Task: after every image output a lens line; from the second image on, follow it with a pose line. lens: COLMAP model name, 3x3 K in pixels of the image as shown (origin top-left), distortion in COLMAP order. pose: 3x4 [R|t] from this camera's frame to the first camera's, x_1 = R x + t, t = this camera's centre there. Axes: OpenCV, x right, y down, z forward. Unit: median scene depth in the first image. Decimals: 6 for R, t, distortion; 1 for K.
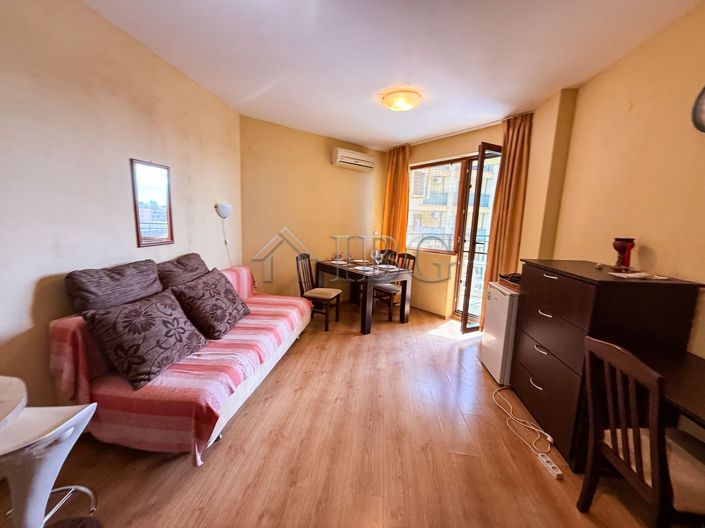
lens RADIAL K [[281.4, 0, 351.1], [0, 281.4, 265.1], [0, 0, 1]] dist [0.000543, 0.000054]
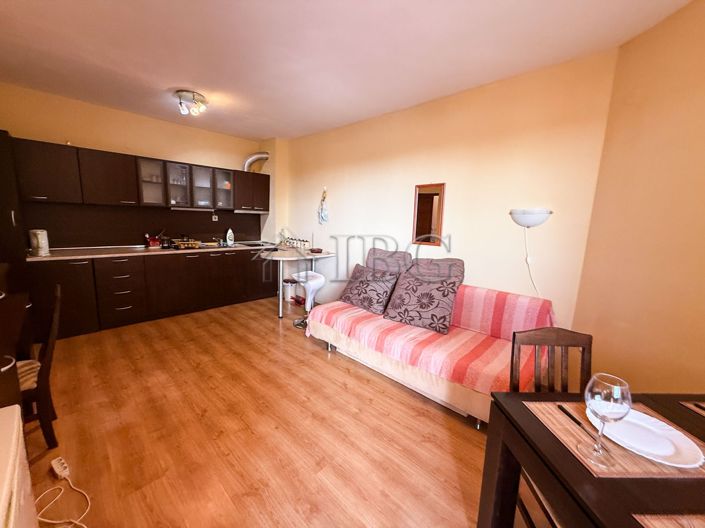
lens RADIAL K [[281.4, 0, 351.1], [0, 281.4, 265.1], [0, 0, 1]] dist [0.000543, 0.000054]
pose [[-0.595263, 0.074937, -0.800029, 0.526168], [-0.179519, 0.958073, 0.223312, -0.188004], [0.783221, 0.276549, -0.556853, 1.320074]]
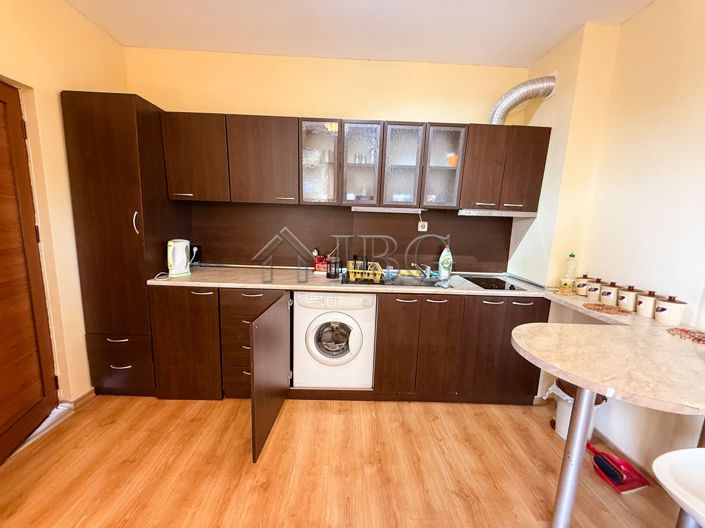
lens RADIAL K [[281.4, 0, 351.1], [0, 281.4, 265.1], [0, 0, 1]] dist [0.000543, 0.000054]
pose [[-0.986956, -0.047365, -0.153863, -0.006781], [-0.091407, 0.951613, 0.293389, -0.058753], [0.132522, 0.303626, -0.943530, 0.517434]]
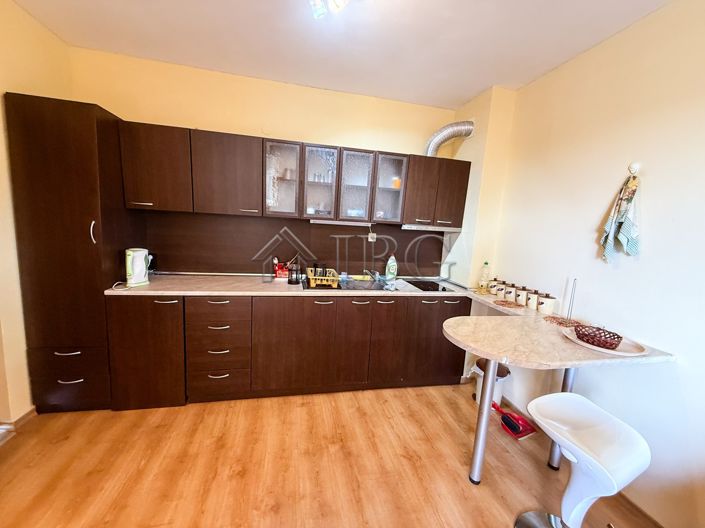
lens RADIAL K [[281.4, 0, 351.1], [0, 281.4, 265.1], [0, 0, 1]] dist [0.000543, 0.000054]
pose [[-0.938044, -0.042978, -0.343841, 0.060859], [-0.140111, 0.954589, 0.262922, -0.098483], [0.316927, 0.294808, -0.901468, 0.601347]]
